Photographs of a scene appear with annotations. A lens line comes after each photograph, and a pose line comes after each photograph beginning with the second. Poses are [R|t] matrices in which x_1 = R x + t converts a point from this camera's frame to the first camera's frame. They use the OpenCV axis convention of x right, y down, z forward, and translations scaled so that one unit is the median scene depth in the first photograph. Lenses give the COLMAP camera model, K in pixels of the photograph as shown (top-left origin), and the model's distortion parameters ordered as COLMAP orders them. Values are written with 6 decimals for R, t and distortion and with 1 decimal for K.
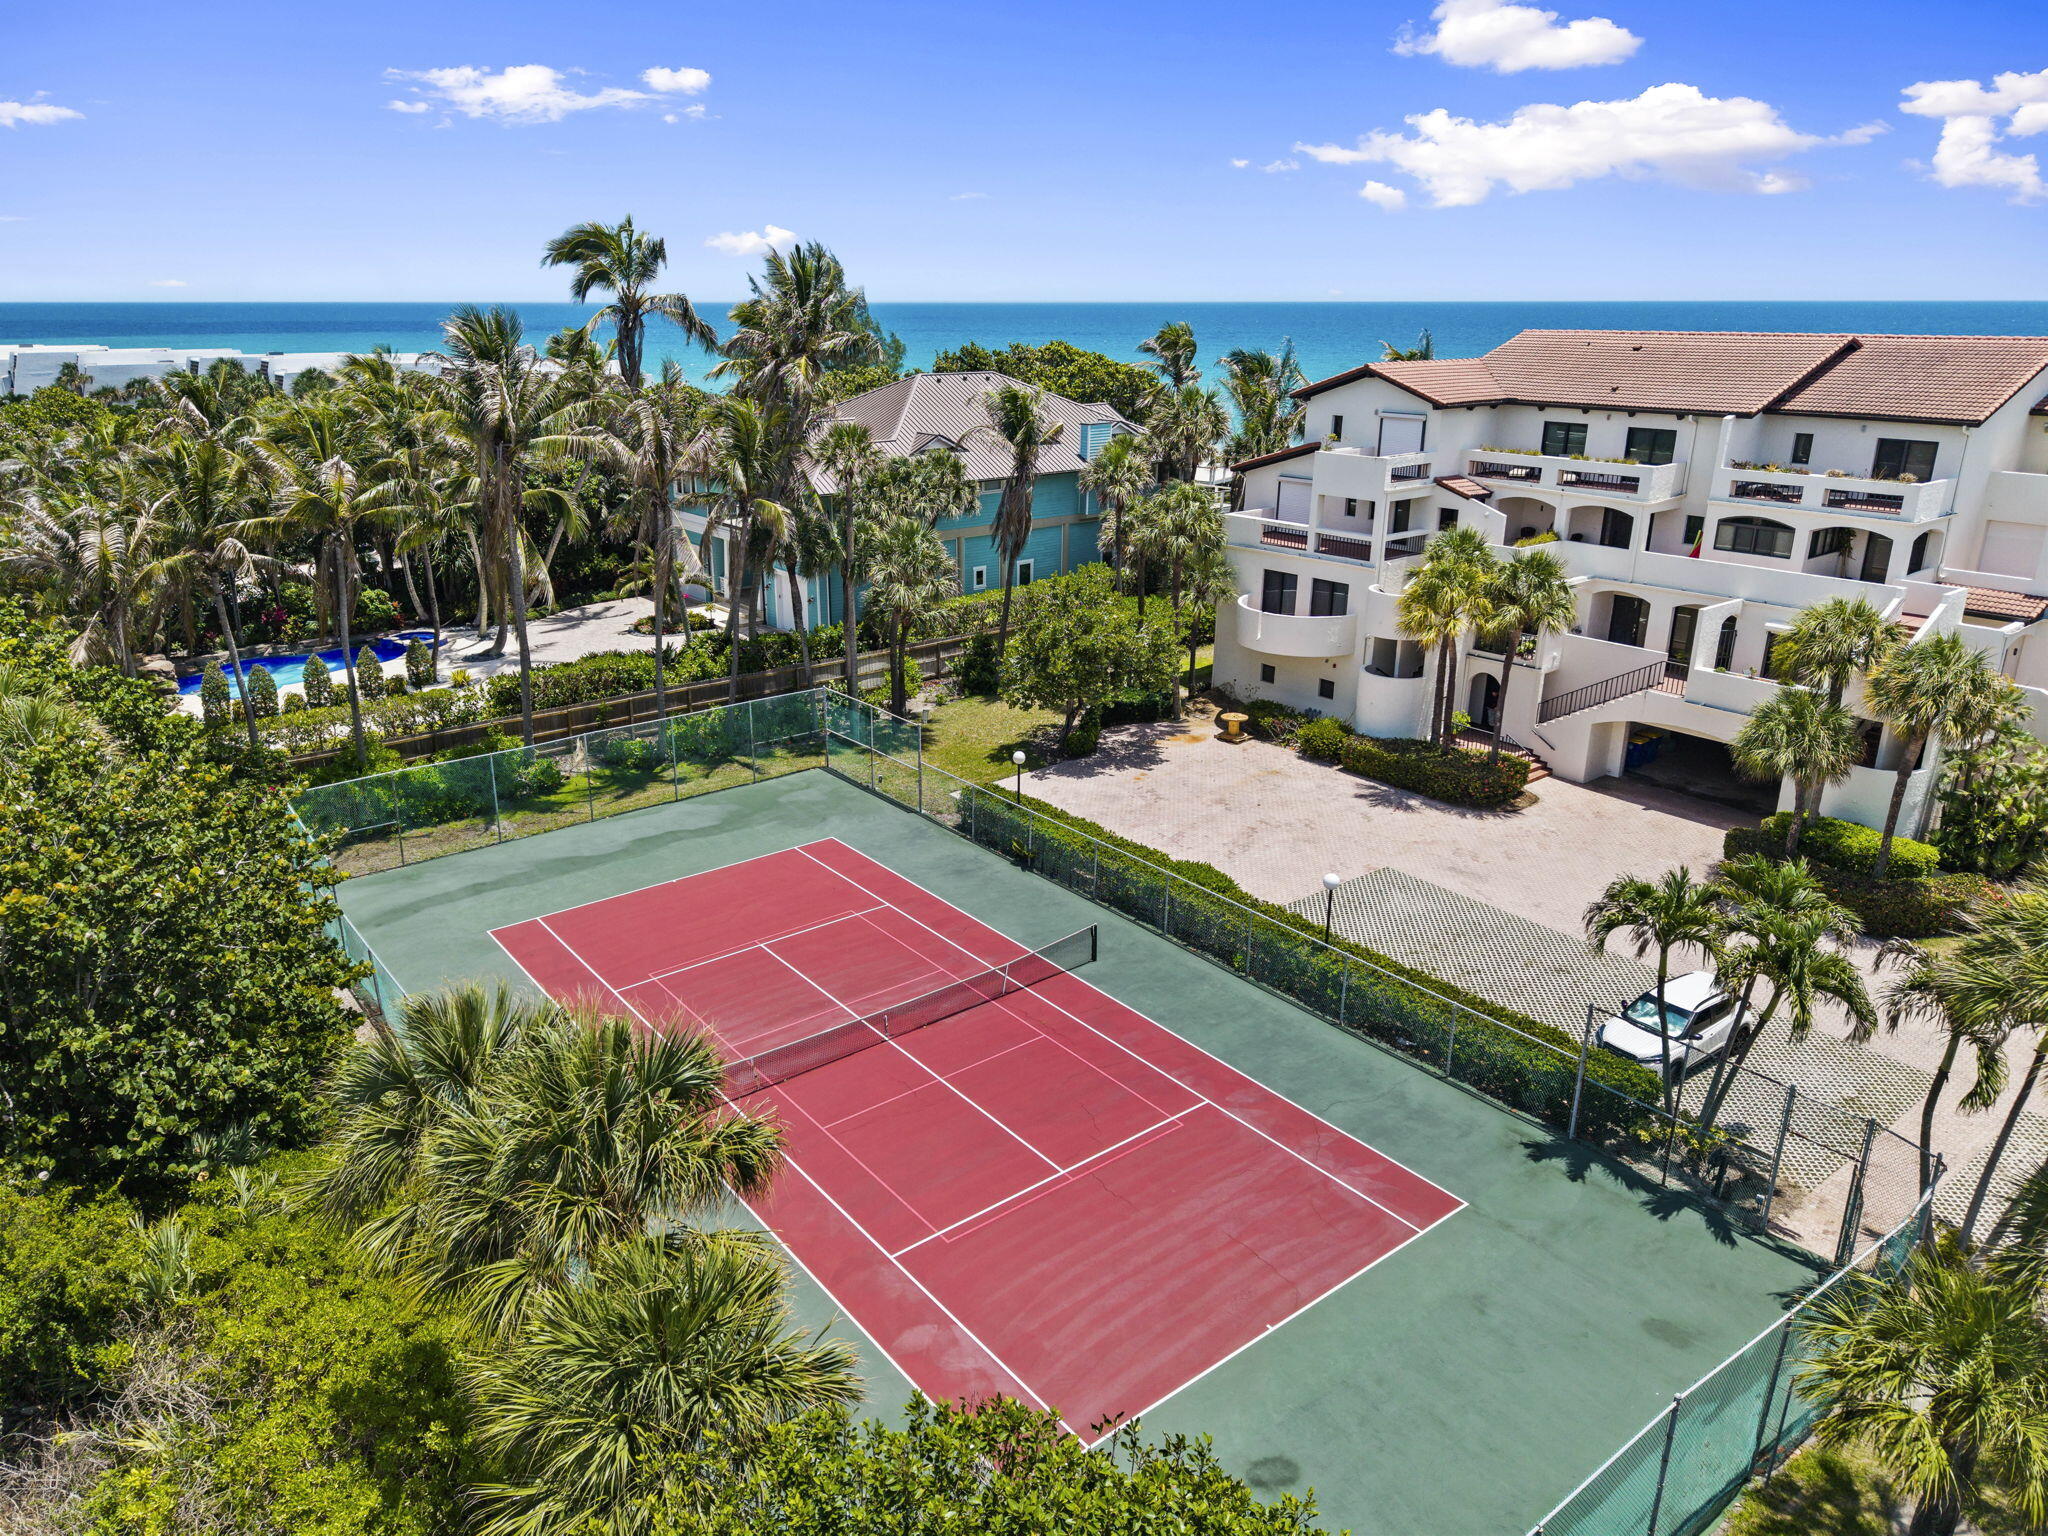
lens RADIAL K [[1320.8, 0, 1028.2], [0, 1320.8, 771.0], [0, 0, 1]] dist [0.004858, -0.002256]
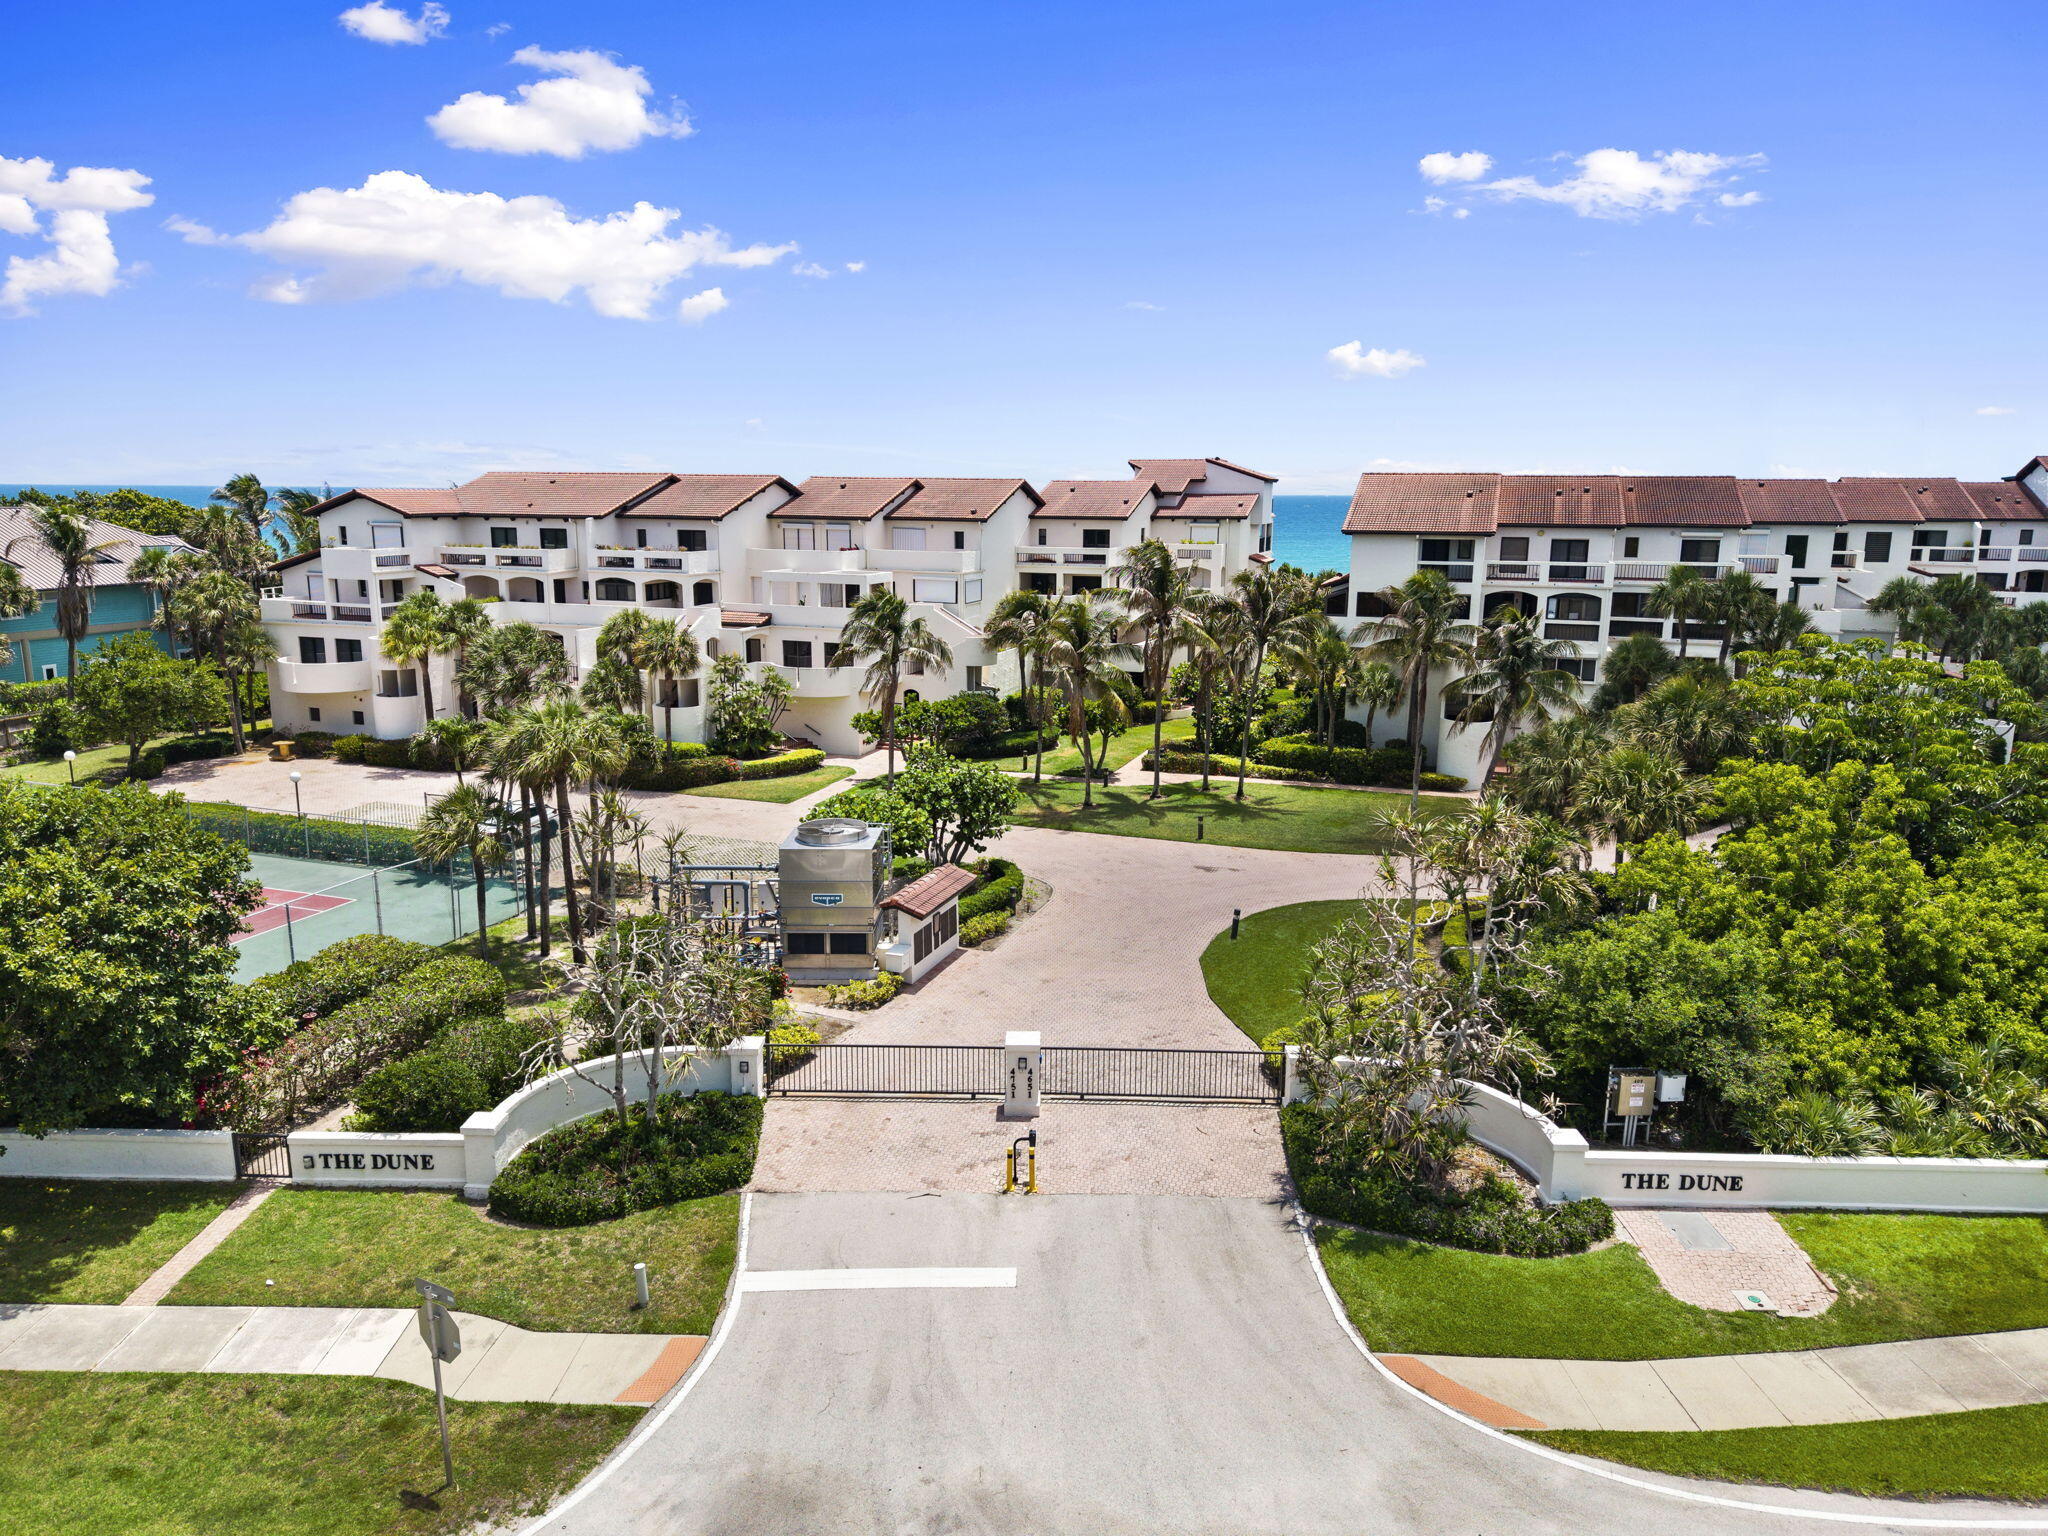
lens RADIAL K [[1320.8, 0, 1026.1], [0, 1320.8, 767.5], [0, 0, 1]] dist [0.004858, -0.002256]
pose [[0.842841, -0.101918, 0.528423, 0.084453], [0.171258, 0.981654, -0.083825, 0.238963], [-0.510186, 0.161148, 0.844833, -0.546806]]
